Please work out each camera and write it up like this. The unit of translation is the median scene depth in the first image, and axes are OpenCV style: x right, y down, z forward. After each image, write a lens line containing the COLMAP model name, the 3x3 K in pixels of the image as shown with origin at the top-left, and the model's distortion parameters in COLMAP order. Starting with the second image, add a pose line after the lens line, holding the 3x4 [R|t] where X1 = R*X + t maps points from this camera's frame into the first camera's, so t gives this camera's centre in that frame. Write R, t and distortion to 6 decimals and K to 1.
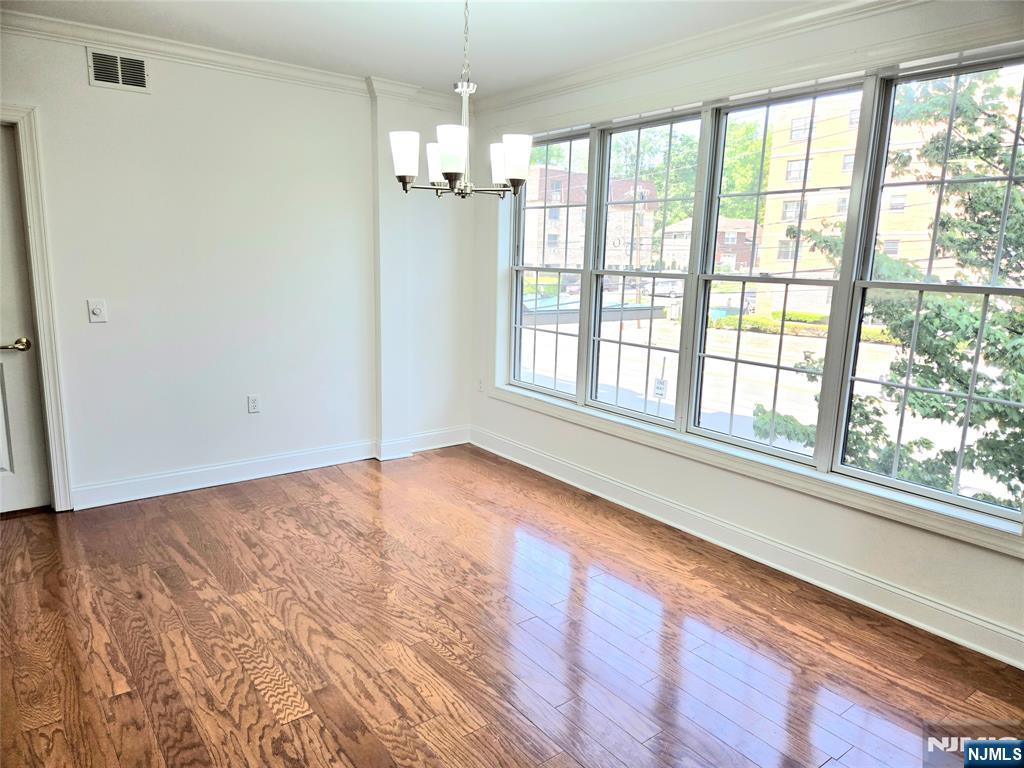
lens RADIAL K [[685.6, 0, 517.1], [0, 685.6, 382.9], [0, 0, 1]] dist [0.072708, -0.056600]
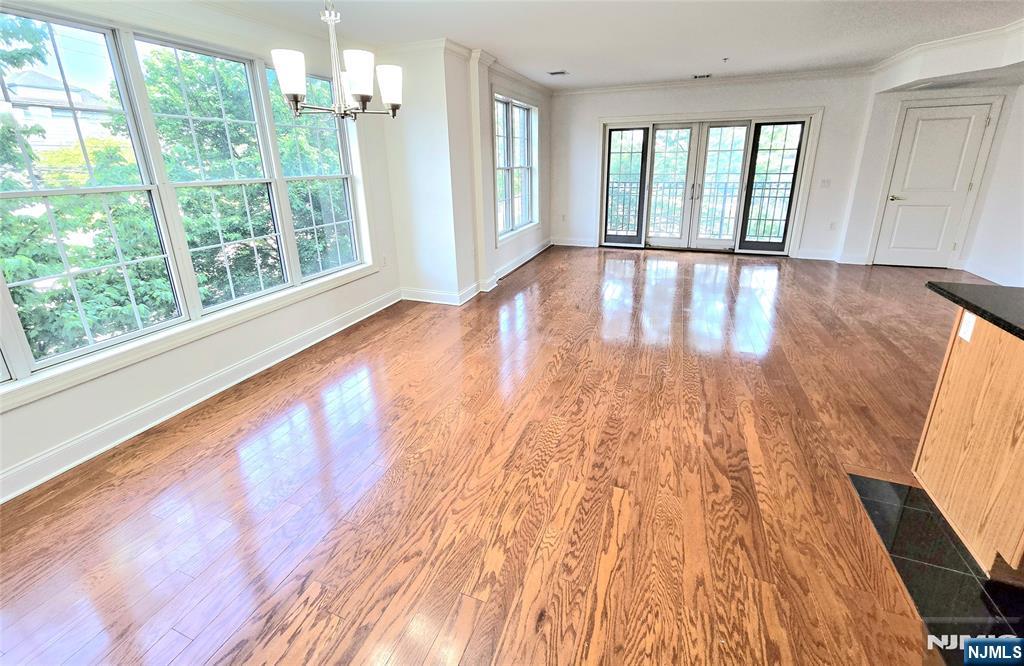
lens RADIAL K [[421.7, 0, 515.8], [0, 421.7, 282.3], [0, 0, 1]] dist [0.001016, 0.000240]
pose [[-0.519840, -0.255618, 0.815123, -0.785805], [0.160251, 0.908064, 0.386962, -0.225051], [-0.839098, 0.331783, -0.431085, 1.058471]]
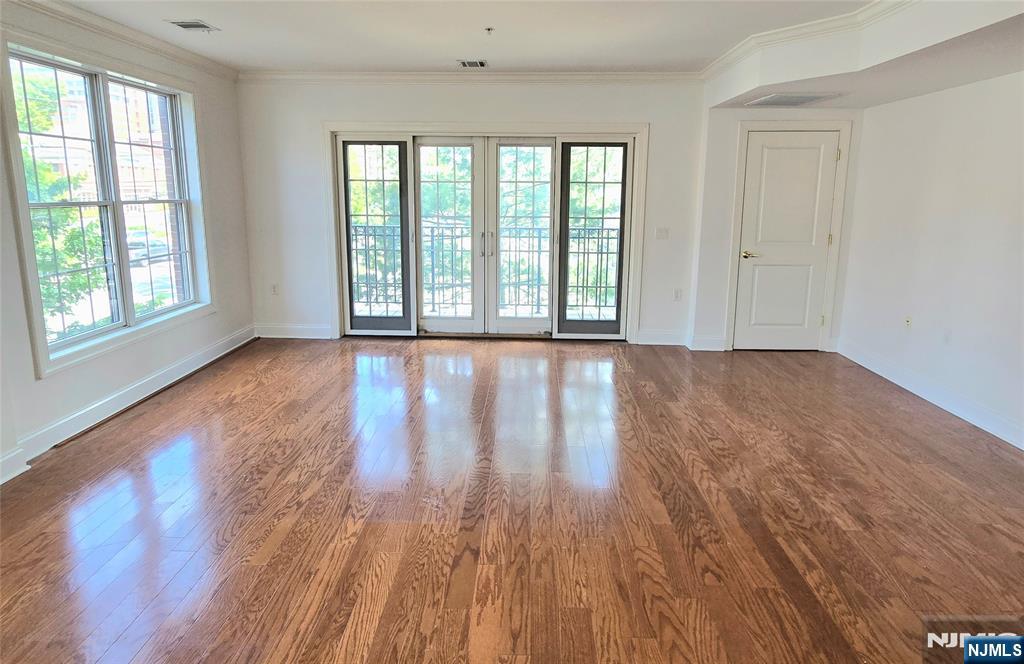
lens RADIAL K [[551.9, 0, 508.8], [0, 551.9, 283.3], [0, 0, 1]] dist [-0.003197, 0.000290]
pose [[-0.764587, -0.140459, 0.629030, -0.564463], [0.090895, 0.942712, 0.320986, -0.106048], [-0.638079, 0.302597, -0.708018, 0.446227]]
